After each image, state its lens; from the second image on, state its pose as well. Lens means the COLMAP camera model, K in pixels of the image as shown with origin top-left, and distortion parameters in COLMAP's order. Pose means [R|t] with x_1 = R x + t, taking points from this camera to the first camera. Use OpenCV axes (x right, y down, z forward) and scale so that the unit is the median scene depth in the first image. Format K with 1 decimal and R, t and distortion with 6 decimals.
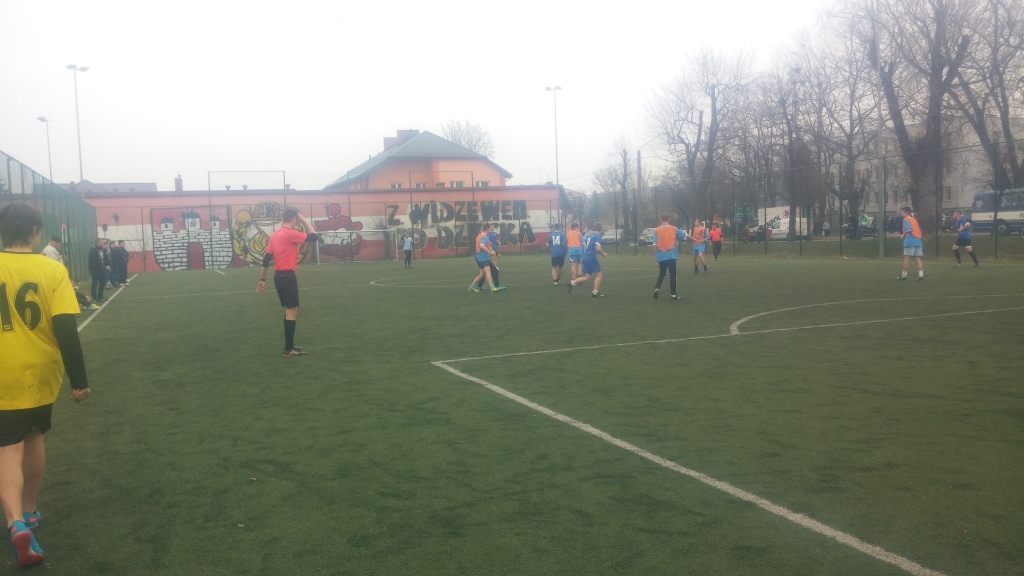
lens RADIAL K [[866.8, 0, 524.4], [0, 866.8, 281.1], [0, 0, 1]] dist [0.079226, -0.087790]
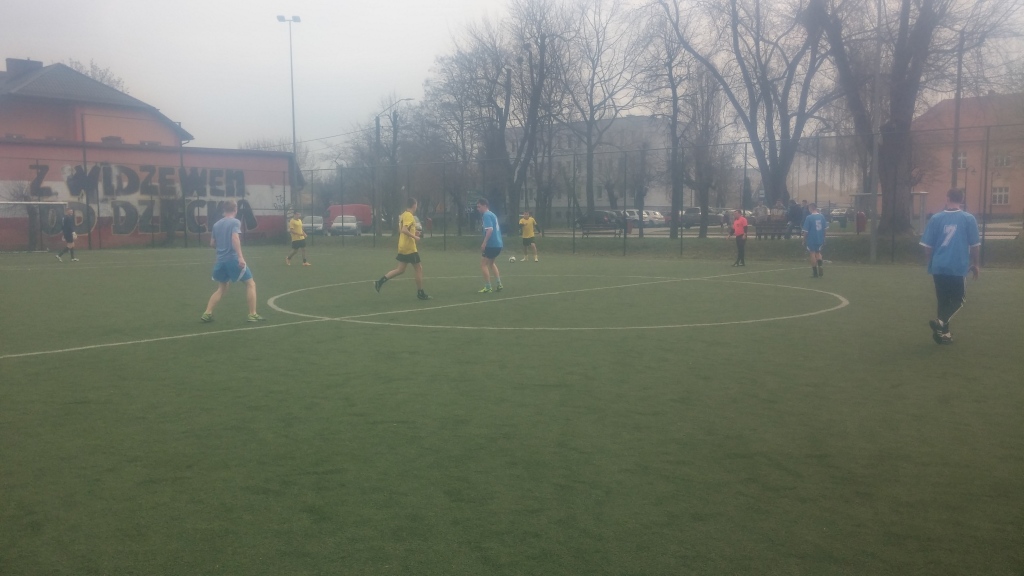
lens RADIAL K [[866.8, 0, 518.3], [0, 866.8, 296.6], [0, 0, 1]] dist [0.079226, -0.087790]
pose [[0.893492, -0.008080, 0.449007, -0.129946], [-0.004645, 0.999618, 0.027232, -0.008955], [-0.449056, -0.026418, 0.893113, 0.253290]]
